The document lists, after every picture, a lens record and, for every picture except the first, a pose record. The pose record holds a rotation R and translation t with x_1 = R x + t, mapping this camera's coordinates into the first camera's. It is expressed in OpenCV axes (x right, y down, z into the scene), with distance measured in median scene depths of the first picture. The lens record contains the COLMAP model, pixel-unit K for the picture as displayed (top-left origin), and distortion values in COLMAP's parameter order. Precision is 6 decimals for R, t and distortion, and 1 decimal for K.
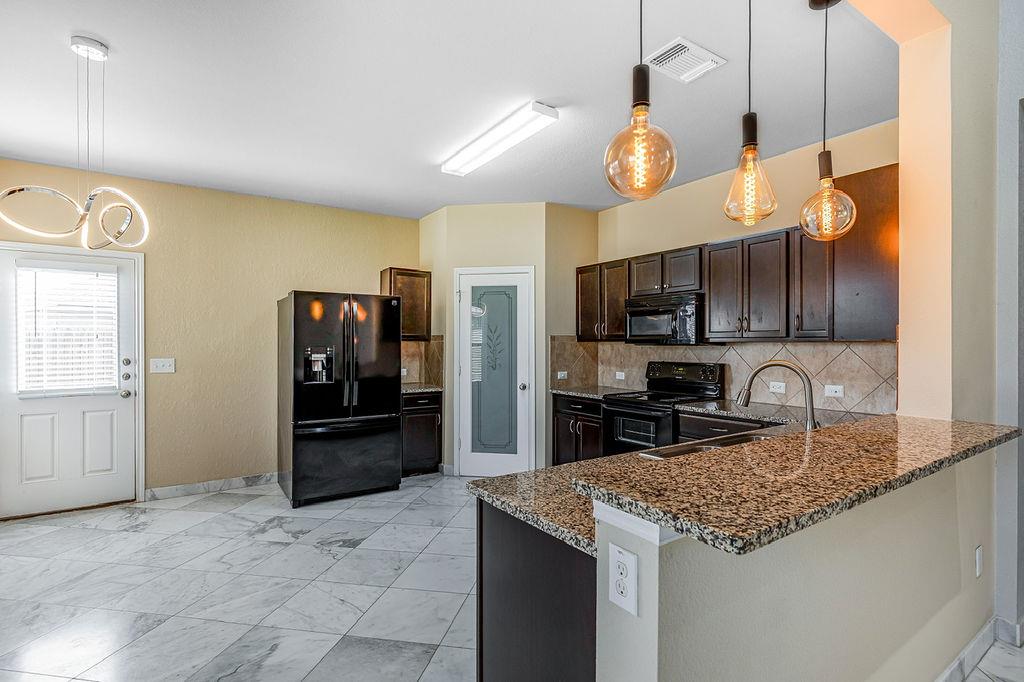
lens RADIAL K [[492.1, 0, 510.0], [0, 492.1, 345.0], [0, 0, 1]] dist [0.013307, 0.001252]
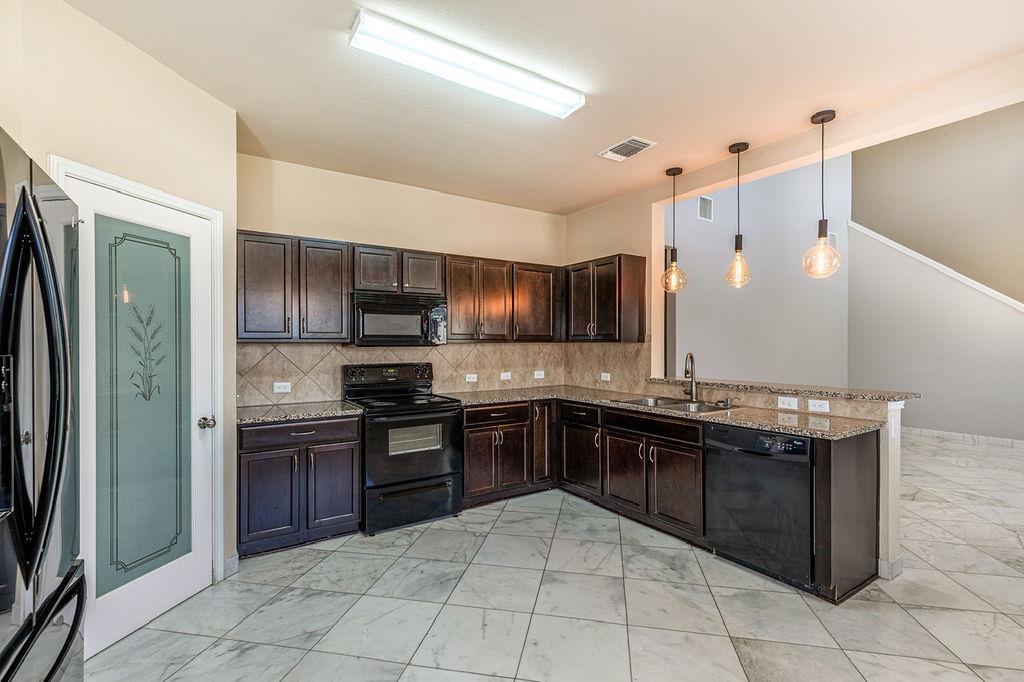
lens RADIAL K [[470.0, 0, 518.9], [0, 470.0, 347.4], [0, 0, 1]] dist [0.016273, -0.001247]
pose [[-0.000541, -0.007351, 0.999973, -0.579487], [0.006126, 0.999954, 0.007354, -0.002421], [-0.999981, 0.006130, -0.000496, 0.737699]]
